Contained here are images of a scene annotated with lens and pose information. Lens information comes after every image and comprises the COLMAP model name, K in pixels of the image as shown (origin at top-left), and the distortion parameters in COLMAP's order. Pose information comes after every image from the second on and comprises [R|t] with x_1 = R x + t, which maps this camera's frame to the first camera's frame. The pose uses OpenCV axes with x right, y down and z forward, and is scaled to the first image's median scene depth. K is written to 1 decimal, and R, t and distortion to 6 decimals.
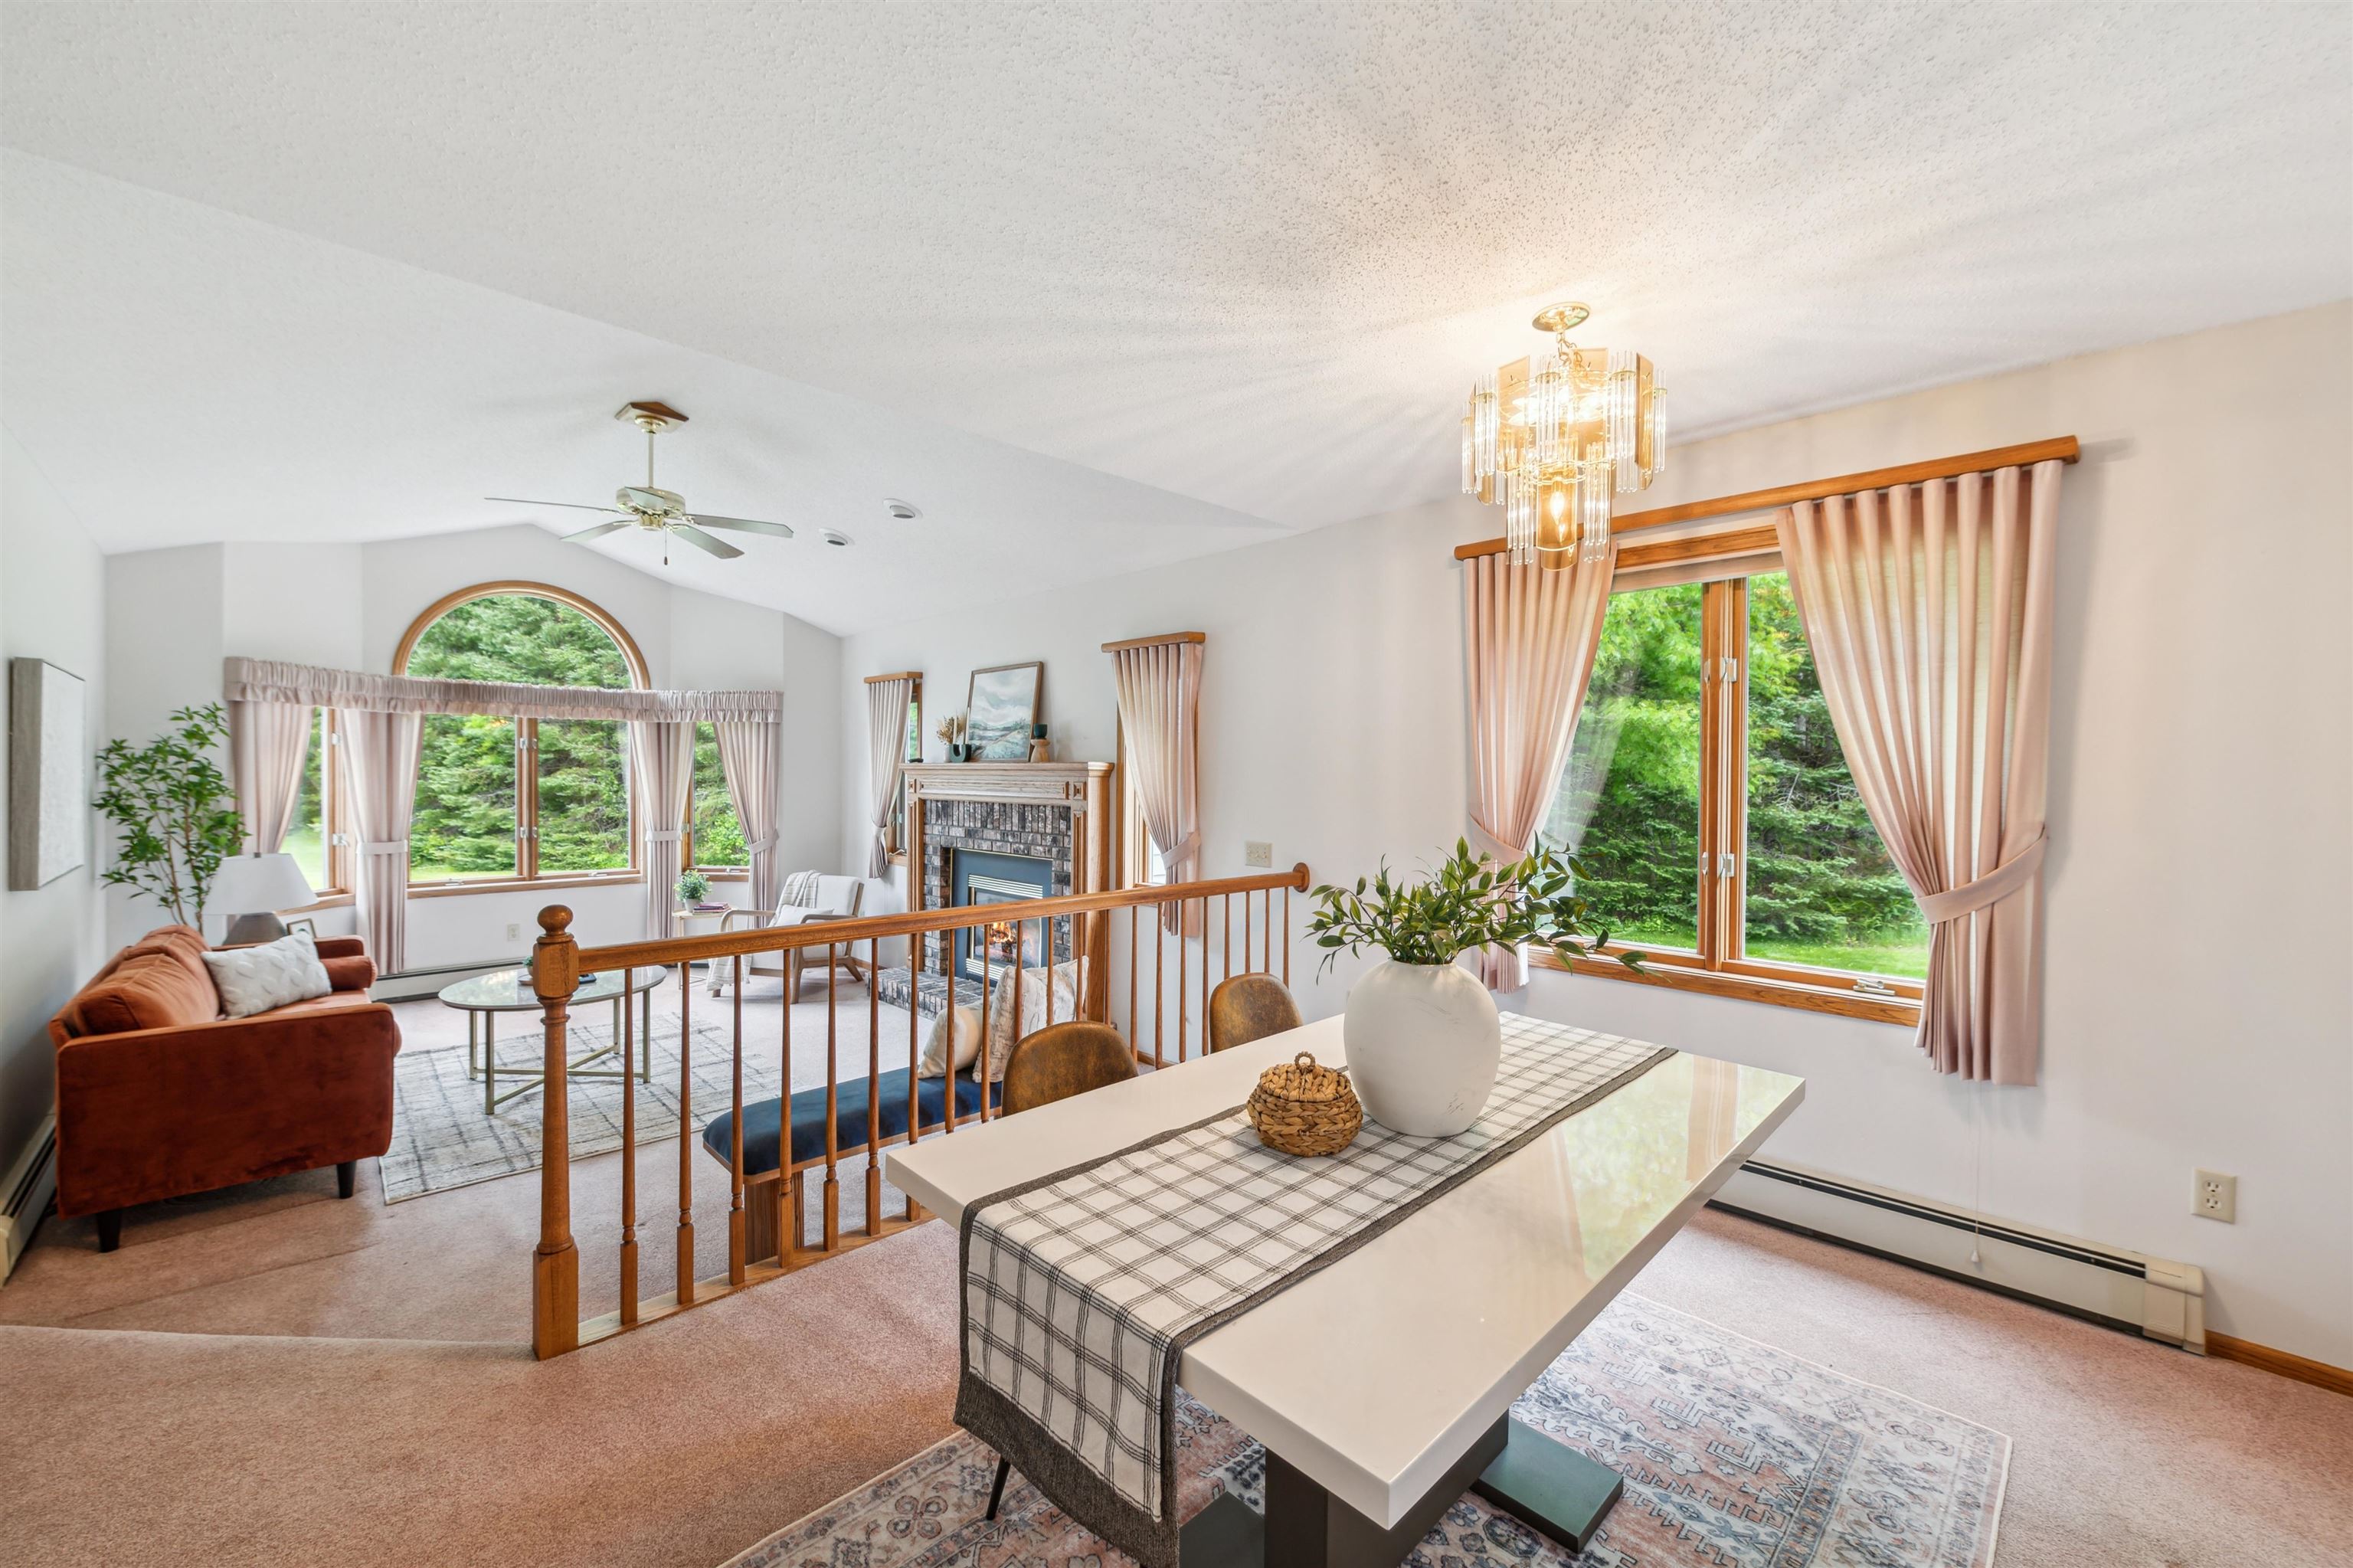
lens RADIAL K [[924.9, 0, 1179.0], [0, 924.9, 778.9], [0, 0, 1]] dist [-0.002341, -0.000747]
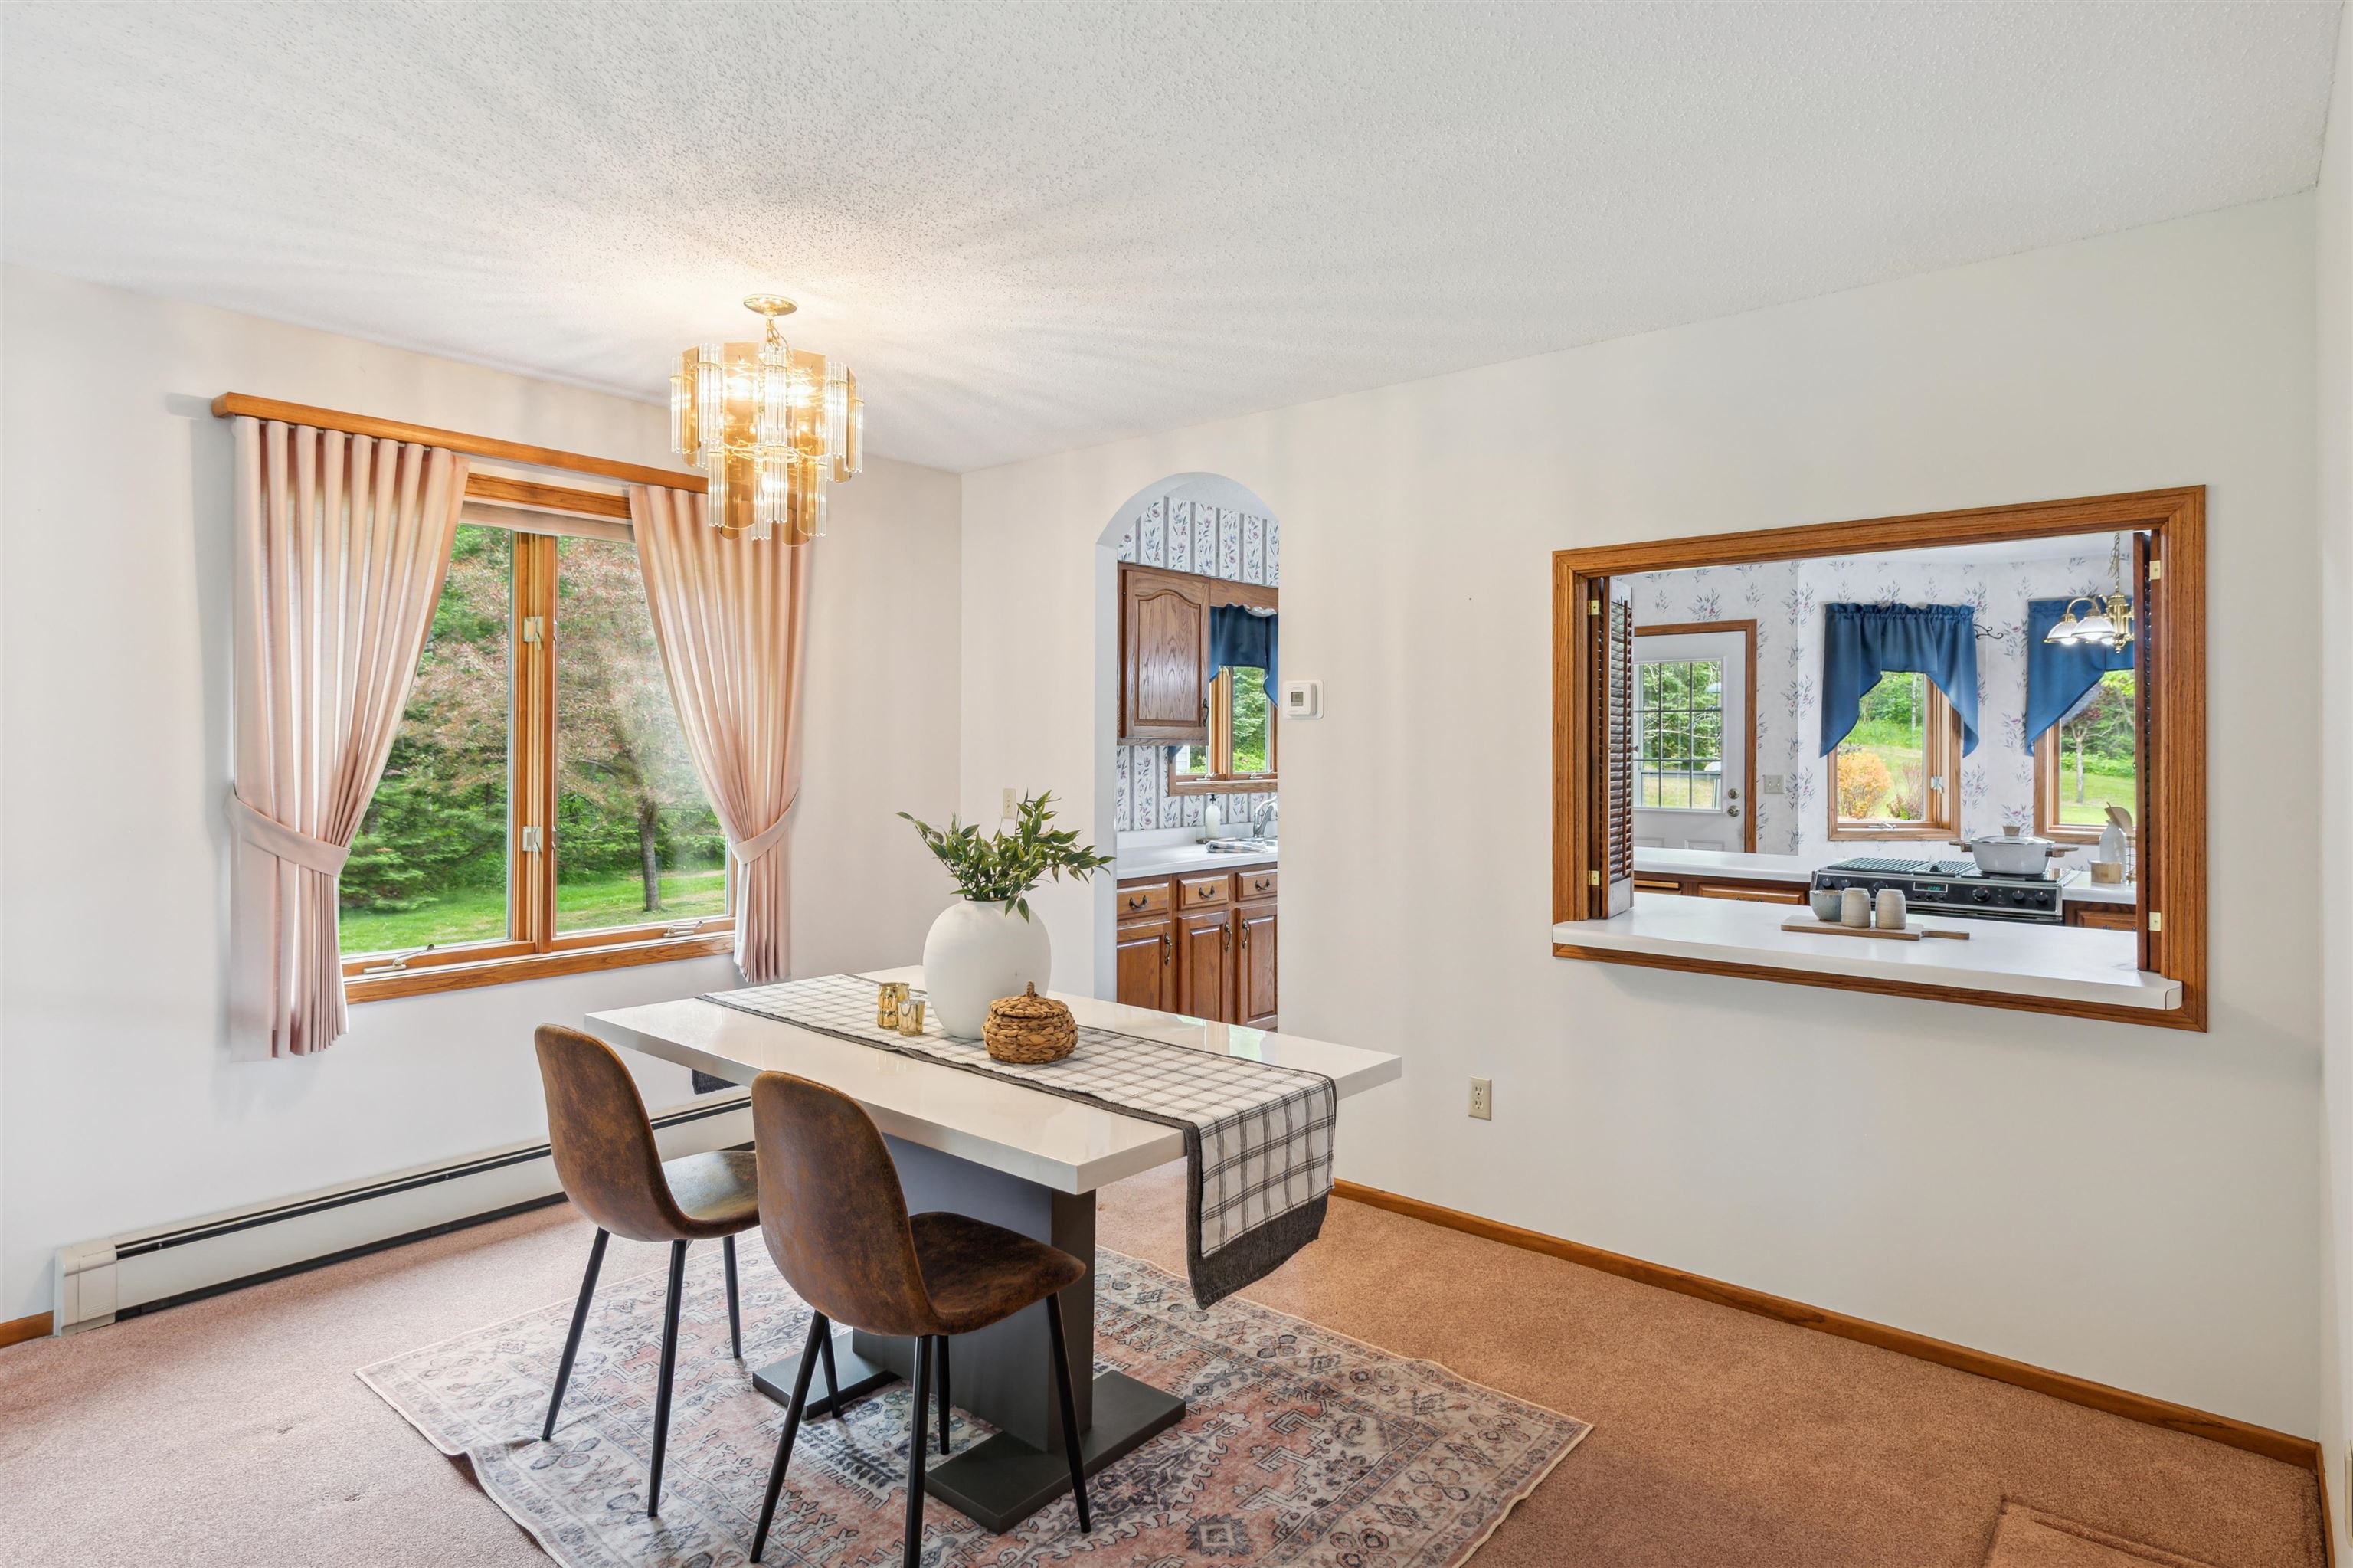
lens RADIAL K [[1270.1, 0, 1176.9], [0, 1270.1, 742.1], [0, 0, 1]] dist [-0.001555, -0.000845]
pose [[-0.097280, -0.006584, 0.995235, -0.412876], [0.003560, 0.999969, 0.006963, -0.006080], [-0.995251, 0.004221, -0.097254, 0.268550]]
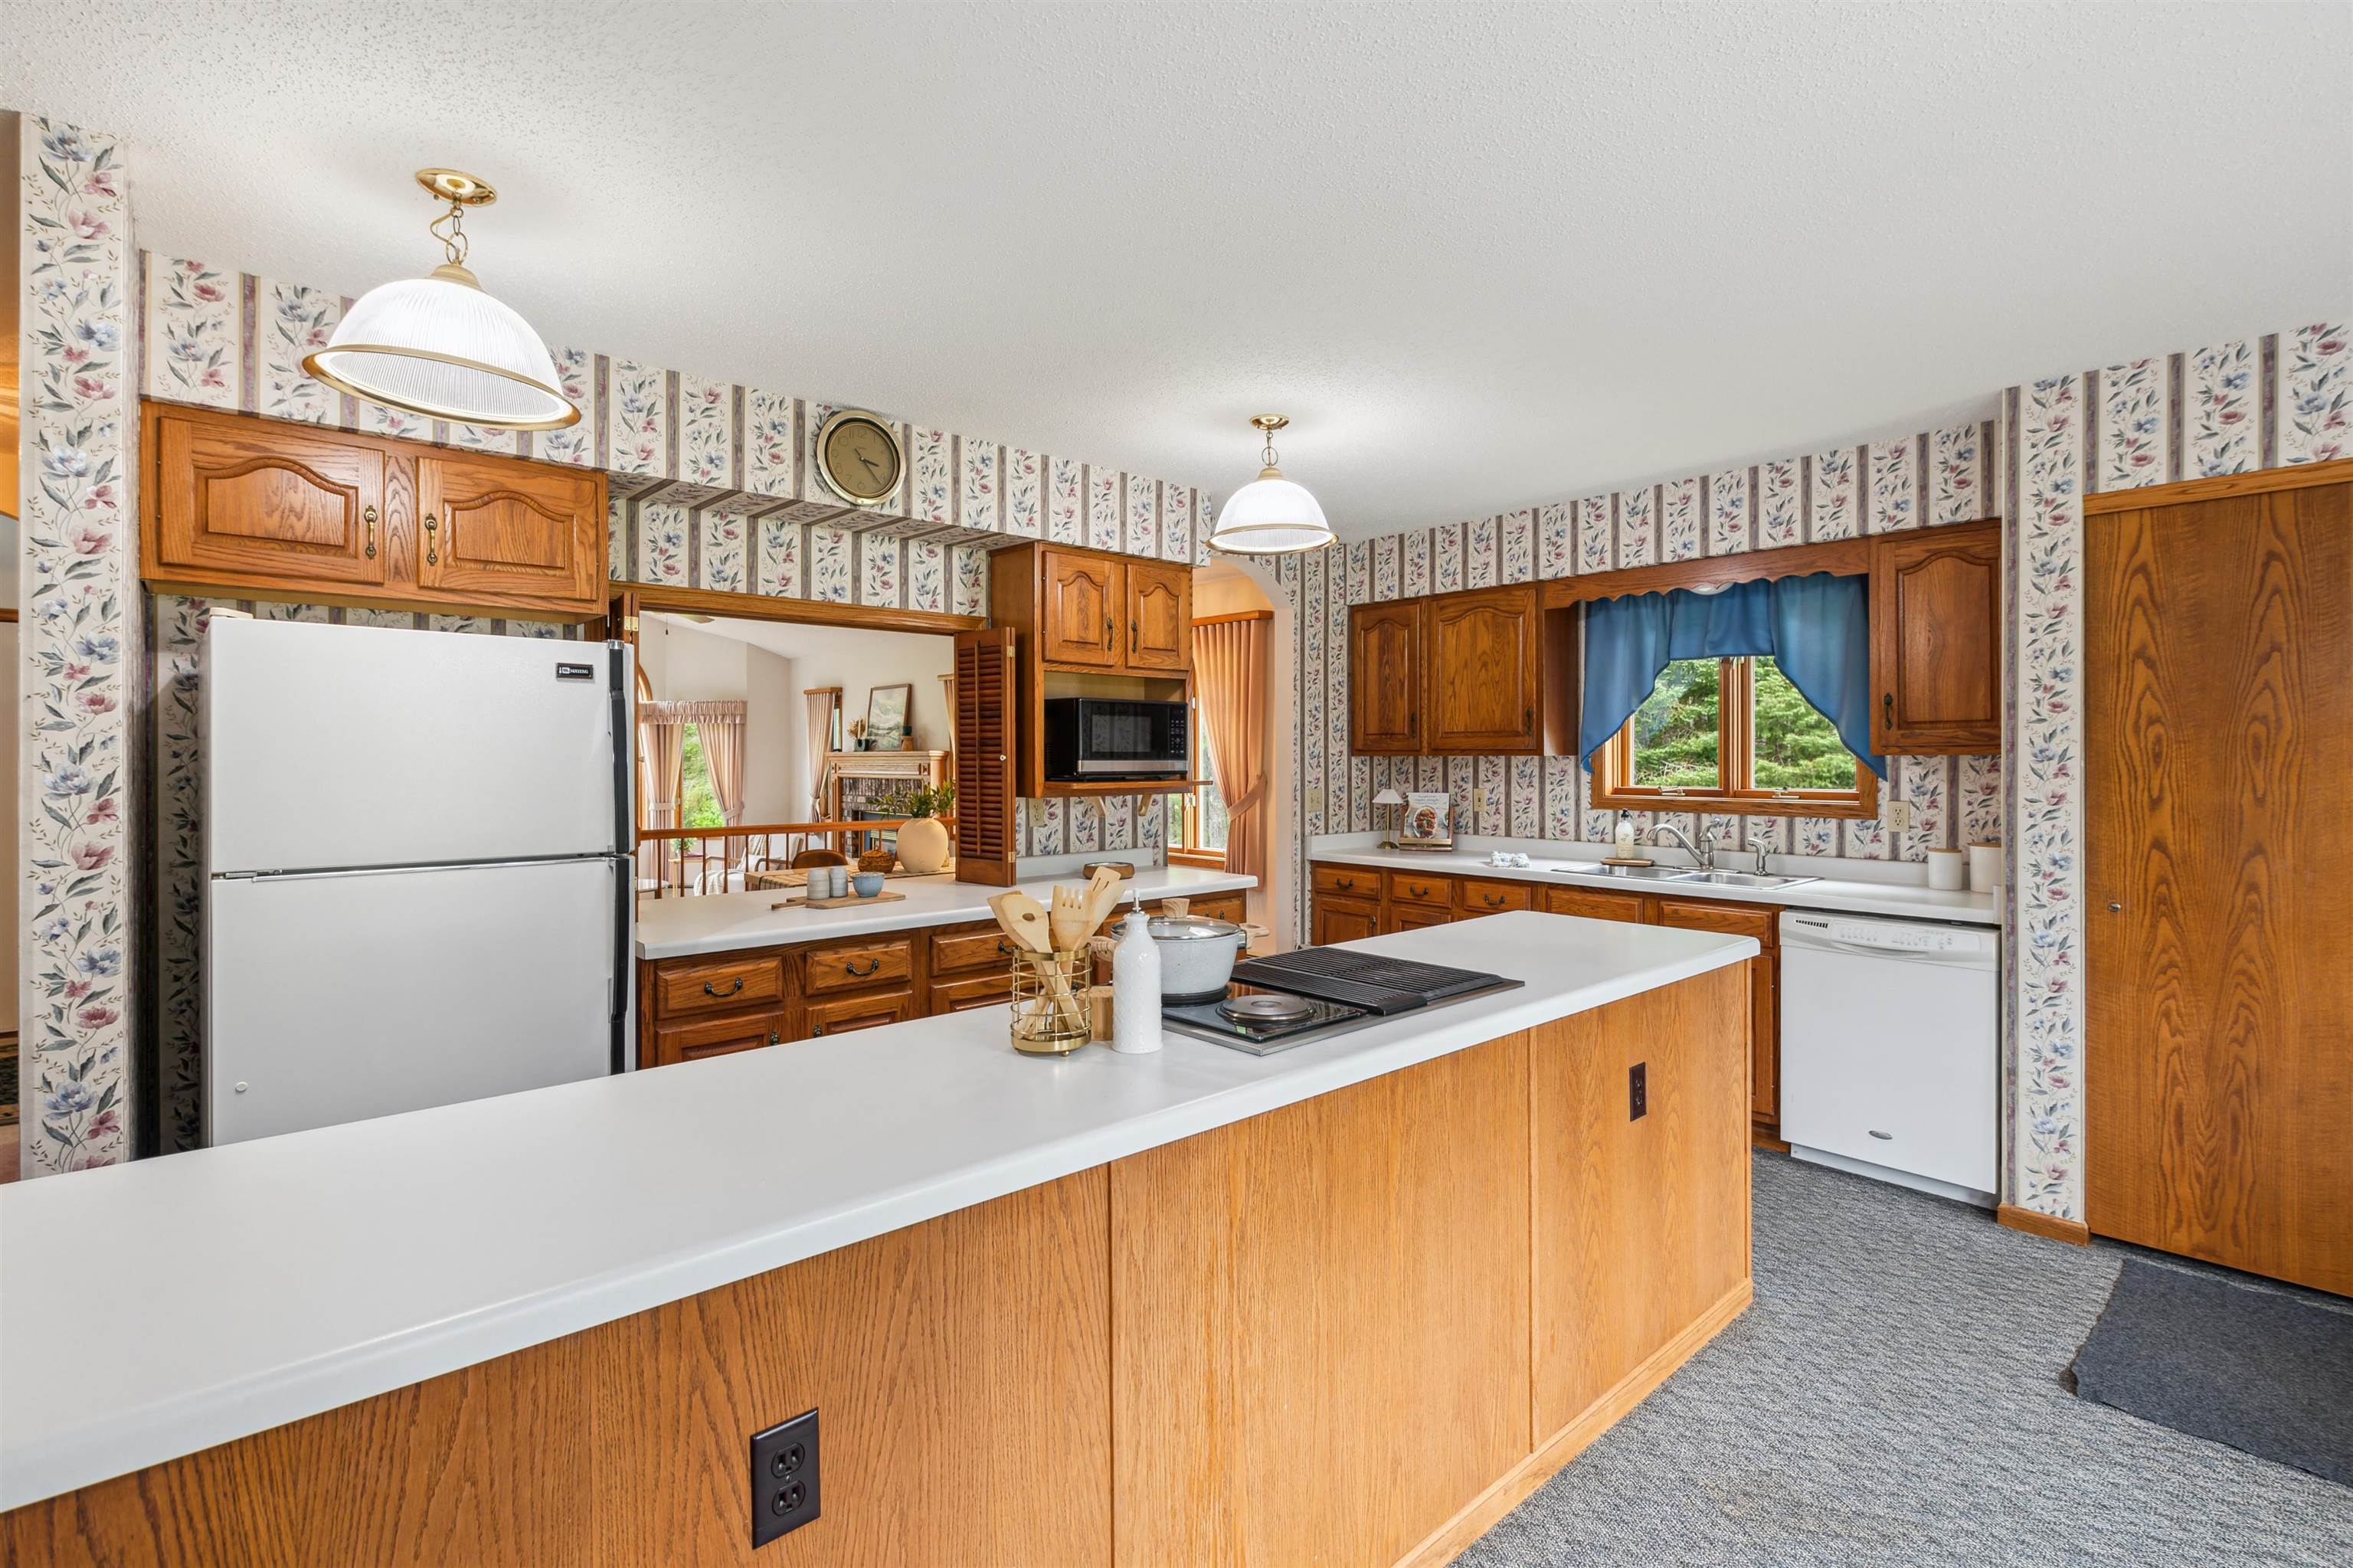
lens RADIAL K [[1071.3, 0, 1175.5], [0, 1071.3, 761.5], [0, 0, 1]] dist [-0.000940, -0.000030]
pose [[0.998697, -0.008590, -0.050304, 0.366863], [0.008399, 0.999957, -0.003993, 0.009627], [0.050336, 0.003565, 0.998726, -0.710434]]
